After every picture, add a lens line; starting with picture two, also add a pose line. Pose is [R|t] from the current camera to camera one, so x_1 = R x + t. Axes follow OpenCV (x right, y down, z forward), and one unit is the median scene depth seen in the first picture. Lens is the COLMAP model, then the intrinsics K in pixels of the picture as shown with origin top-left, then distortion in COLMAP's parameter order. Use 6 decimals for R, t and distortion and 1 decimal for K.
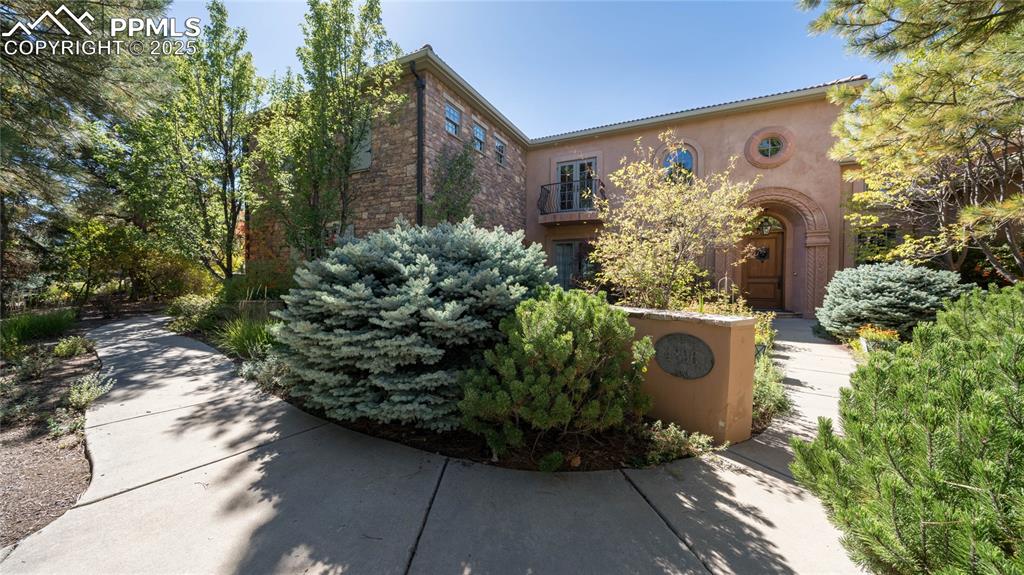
lens RADIAL K [[352.8, 0, 509.9], [0, 352.8, 278.8], [0, 0, 1]] dist [-0.002804, -0.000059]
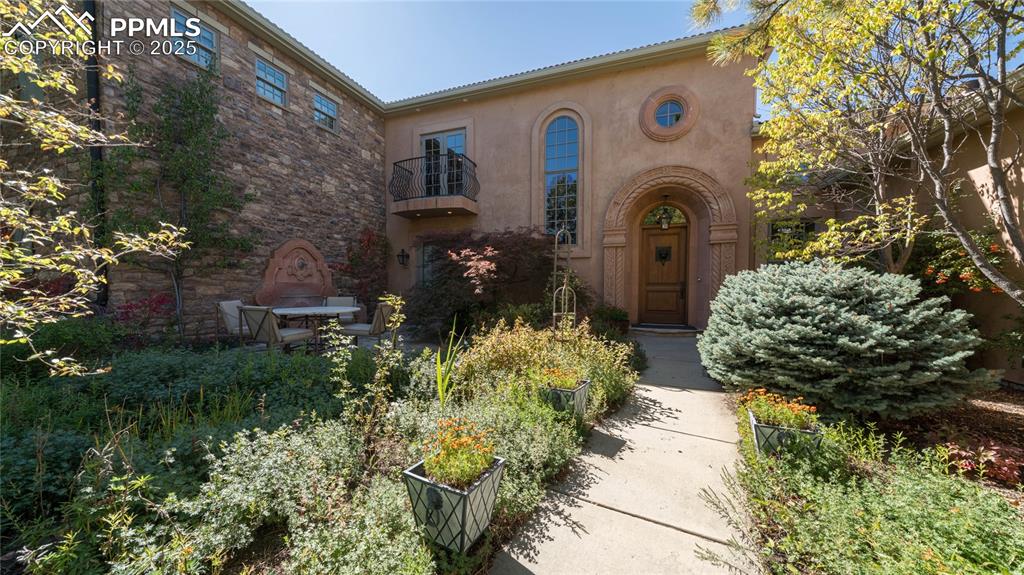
lens RADIAL K [[352.8, 0, 507.1], [0, 352.8, 291.4], [0, 0, 1]] dist [-0.002804, -0.000059]
pose [[0.993406, -0.006667, 0.114456, 0.433832], [0.004388, 0.999787, 0.020146, -0.007418], [-0.114566, -0.019511, 0.993224, 0.395642]]
